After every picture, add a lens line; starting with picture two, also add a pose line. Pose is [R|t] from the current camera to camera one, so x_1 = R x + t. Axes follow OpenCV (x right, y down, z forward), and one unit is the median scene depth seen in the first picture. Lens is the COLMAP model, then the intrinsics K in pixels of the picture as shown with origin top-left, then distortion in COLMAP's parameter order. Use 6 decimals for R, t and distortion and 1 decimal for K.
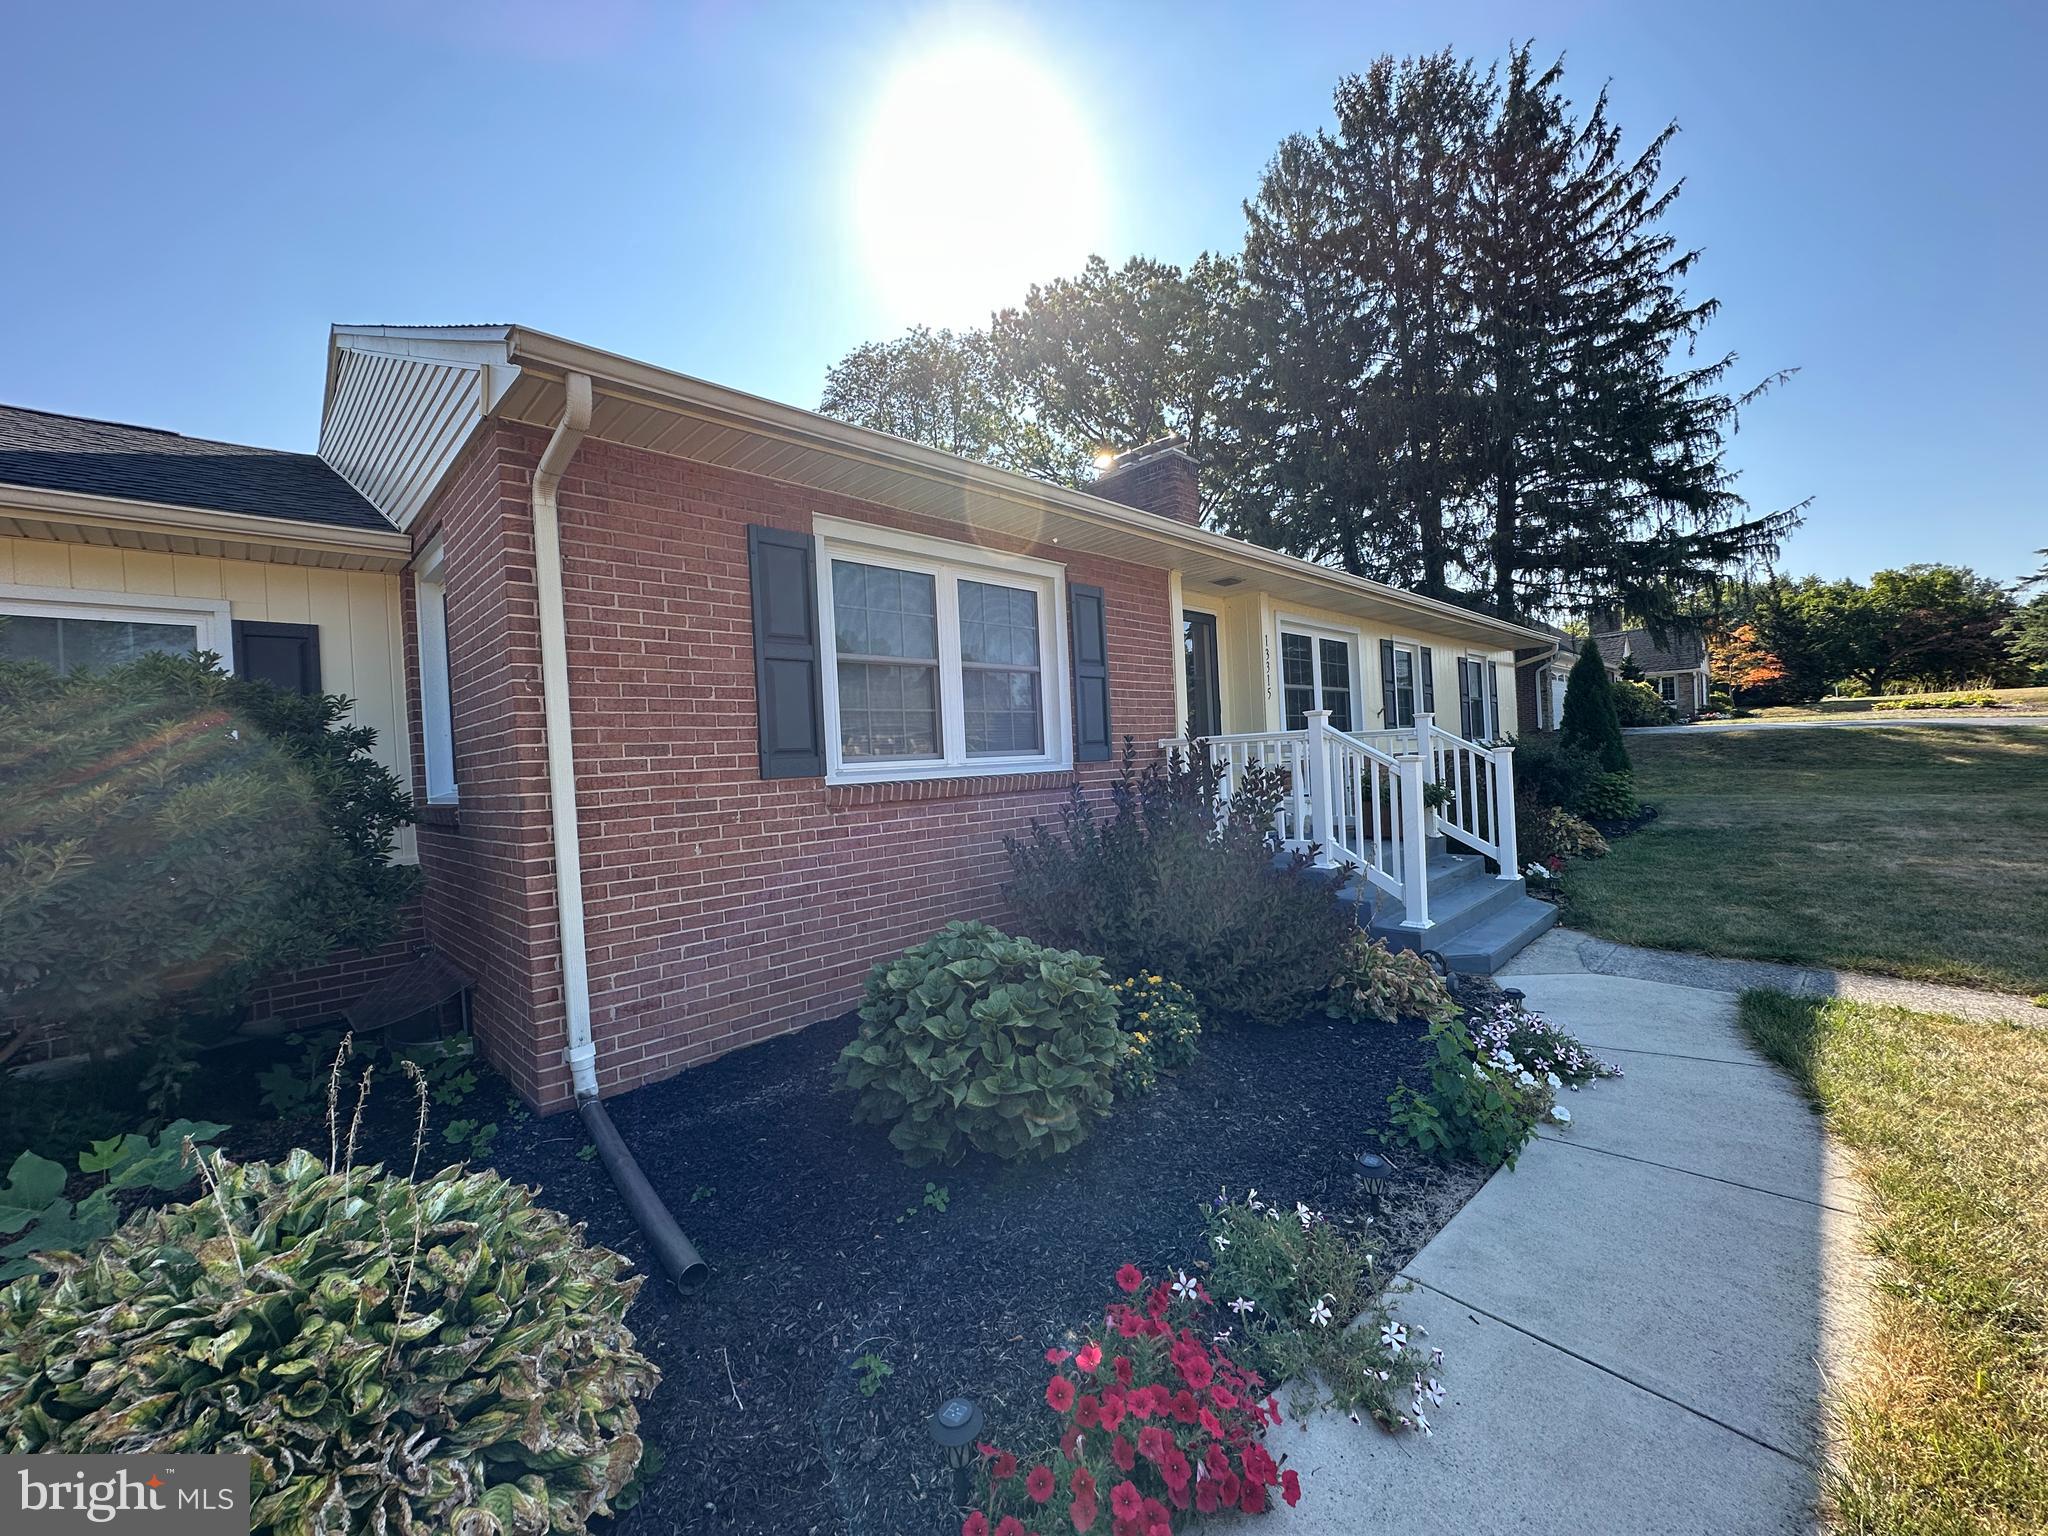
lens RADIAL K [[814.5, 0, 1024.5], [0, 814.5, 768.7], [0, 0, 1]] dist [-0.001875, 0.000463]
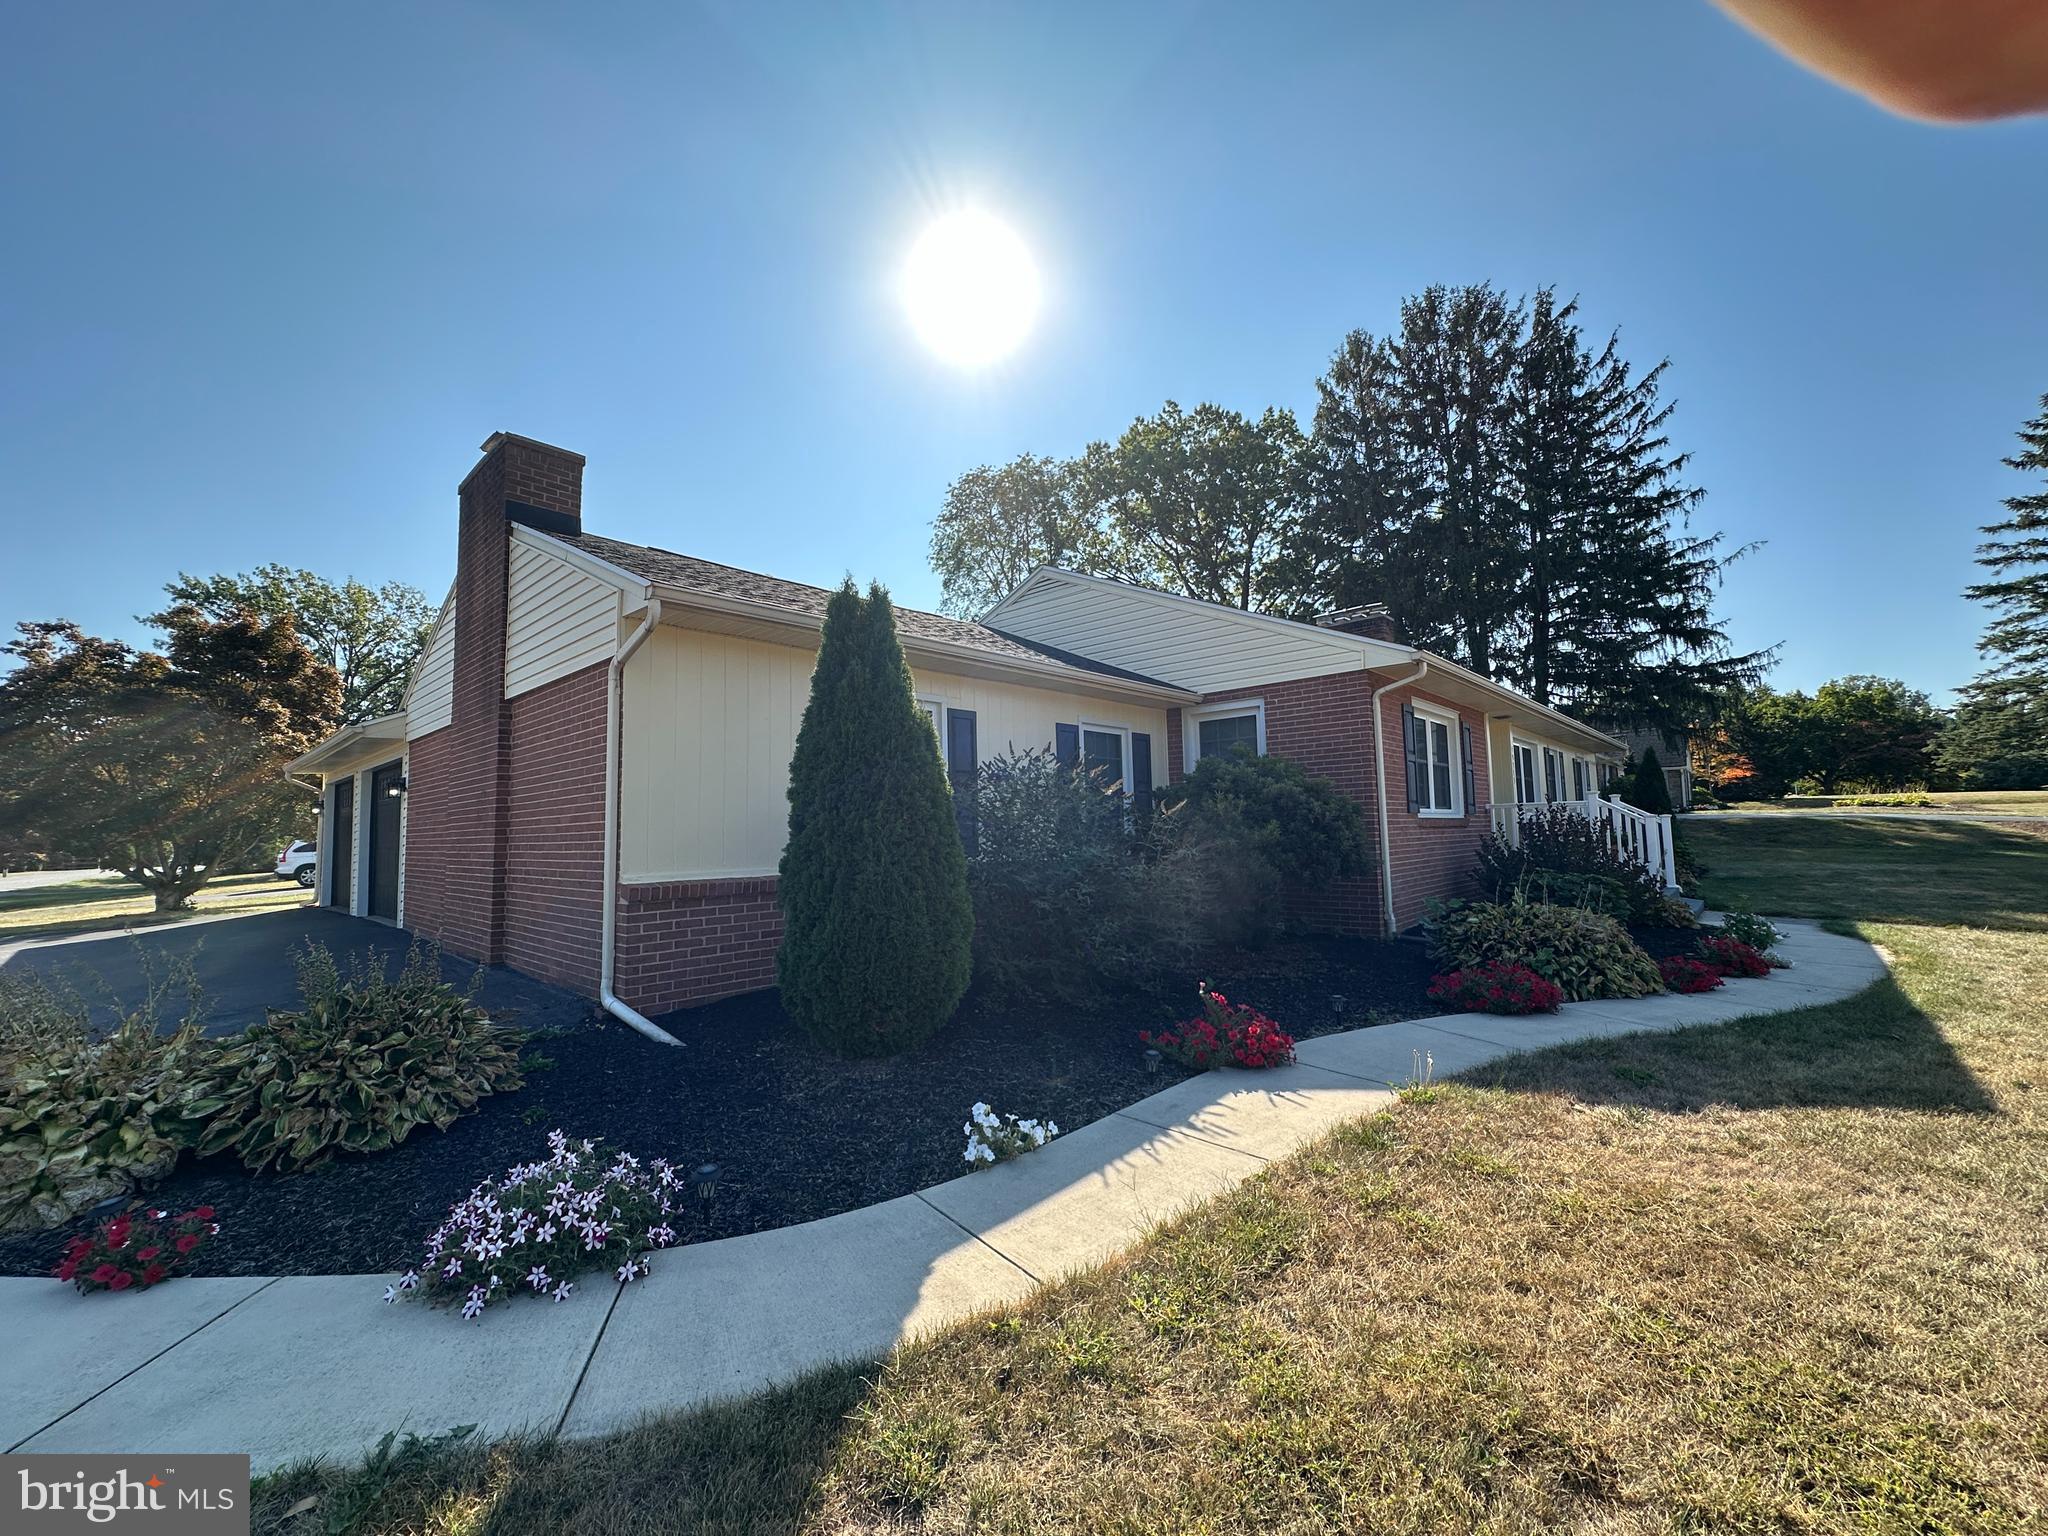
lens RADIAL K [[814.5, 0, 1029.4], [0, 814.5, 770.4], [0, 0, 1]] dist [-0.001875, 0.000463]
pose [[0.998881, 0.032995, 0.033876, -1.168624], [-0.029925, 0.995720, -0.087439, 0.099786], [-0.036616, 0.086327, 0.995594, -1.002373]]
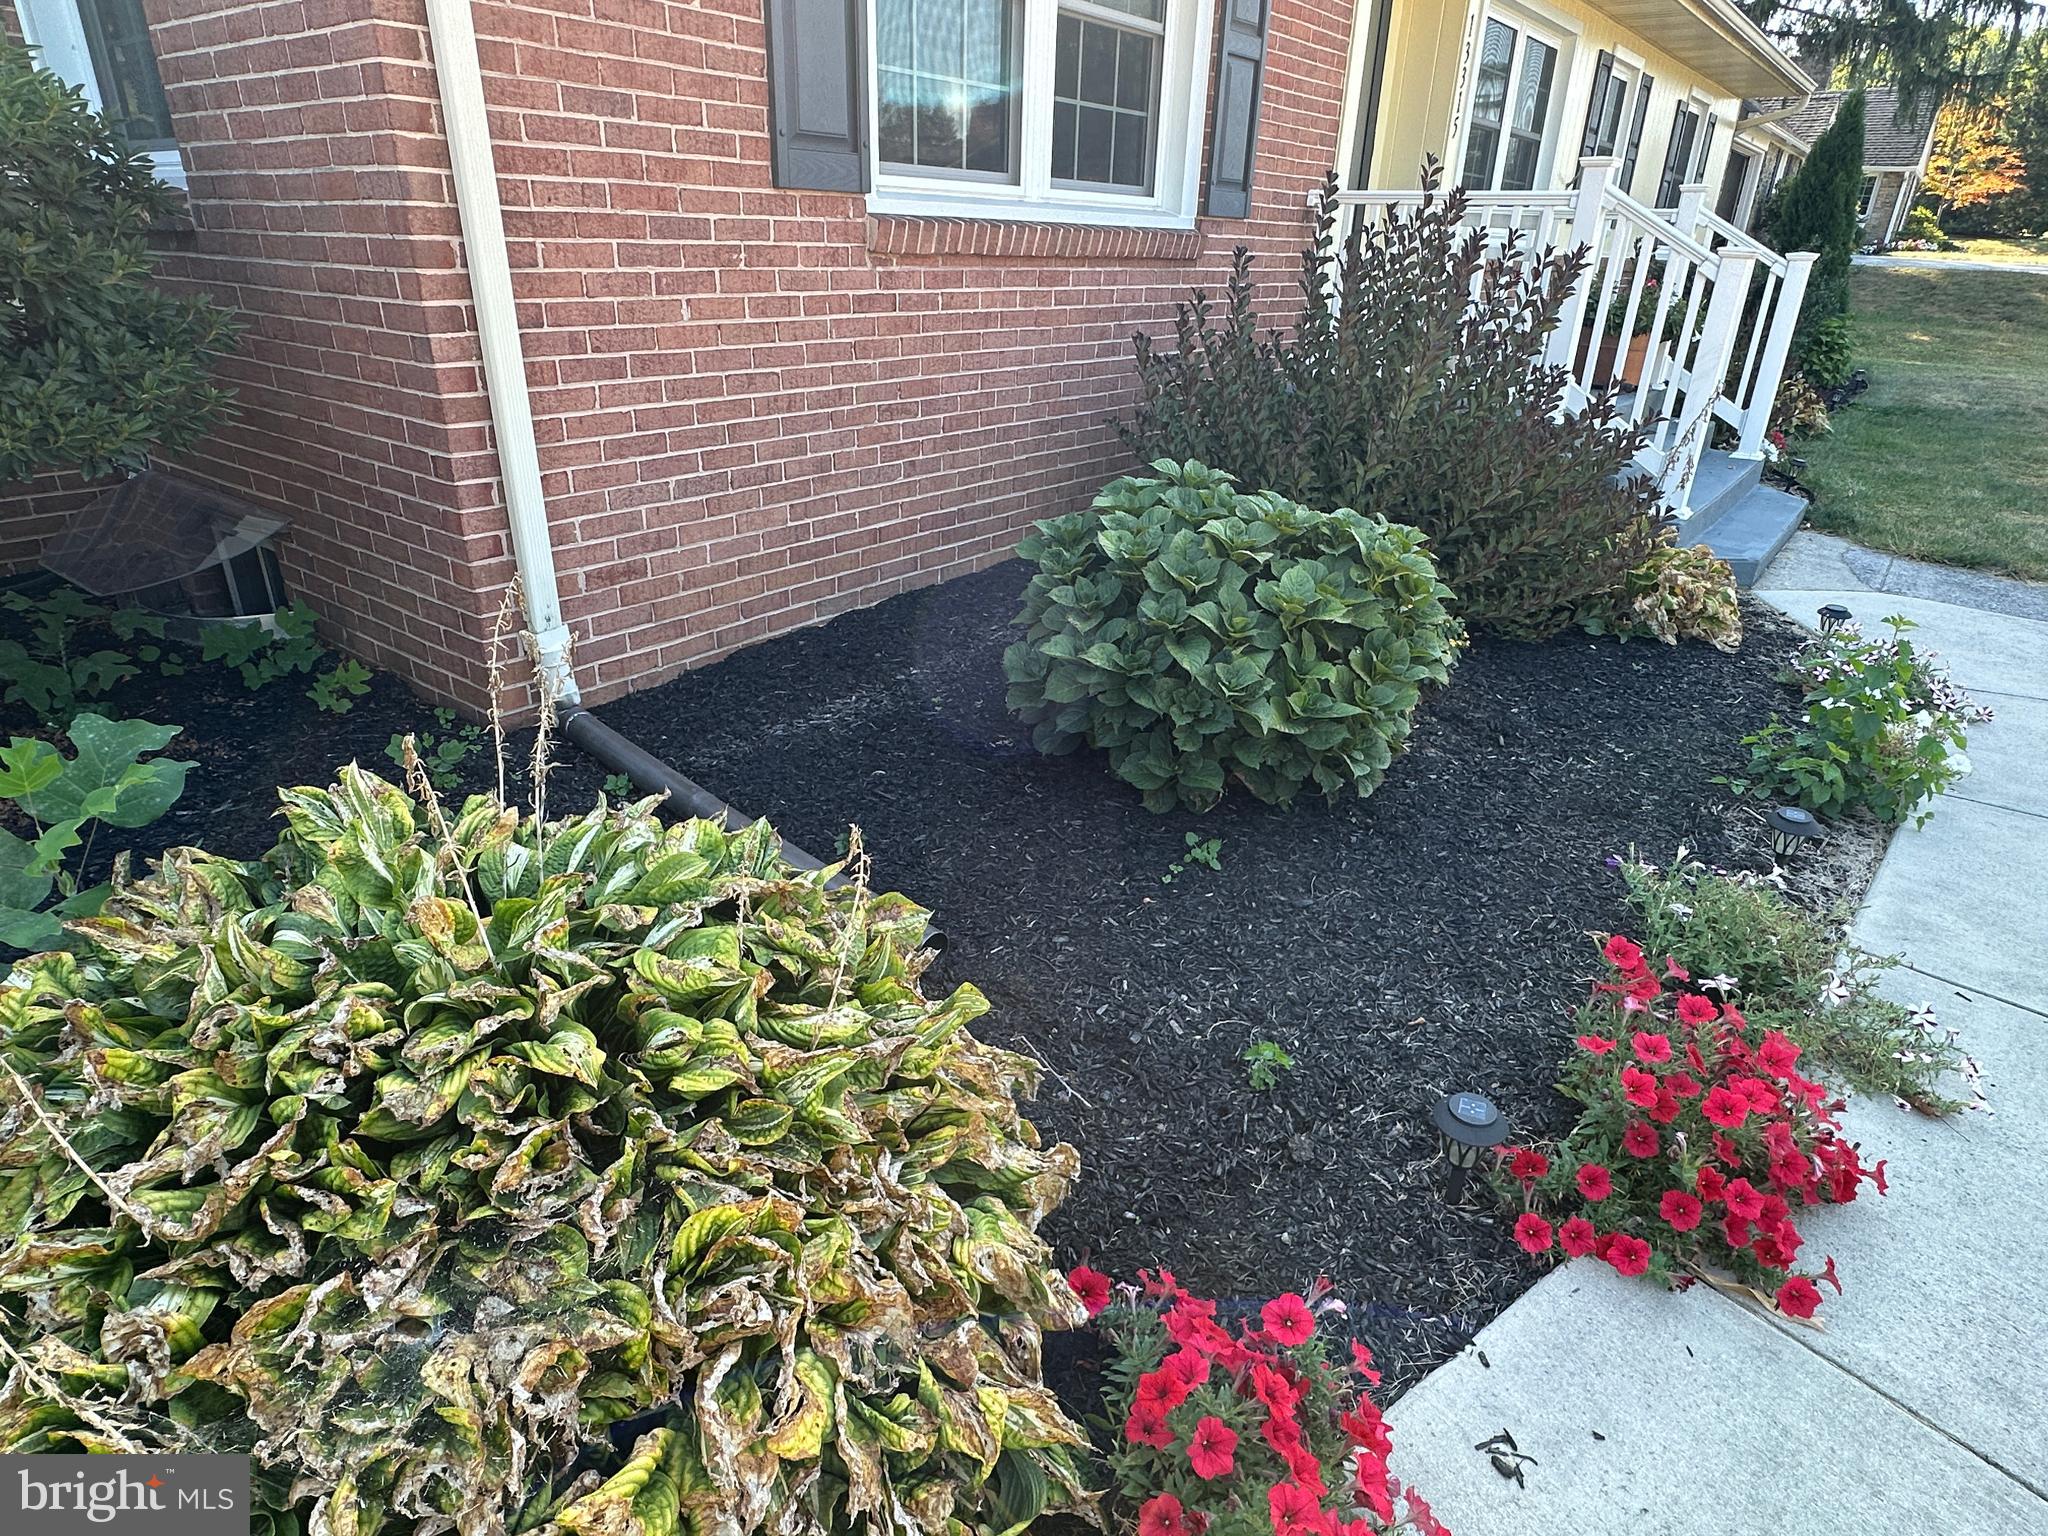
lens RADIAL K [[1173.5, 0, 1020.8], [0, 1173.5, 777.3], [0, 0, 1]] dist [-0.007532, 0.004352]
pose [[0.989780, 0.020901, 0.141063, -0.206233], [-0.076619, 0.912235, 0.402439, 0.036594], [-0.120271, -0.409135, 0.904513, 0.065015]]
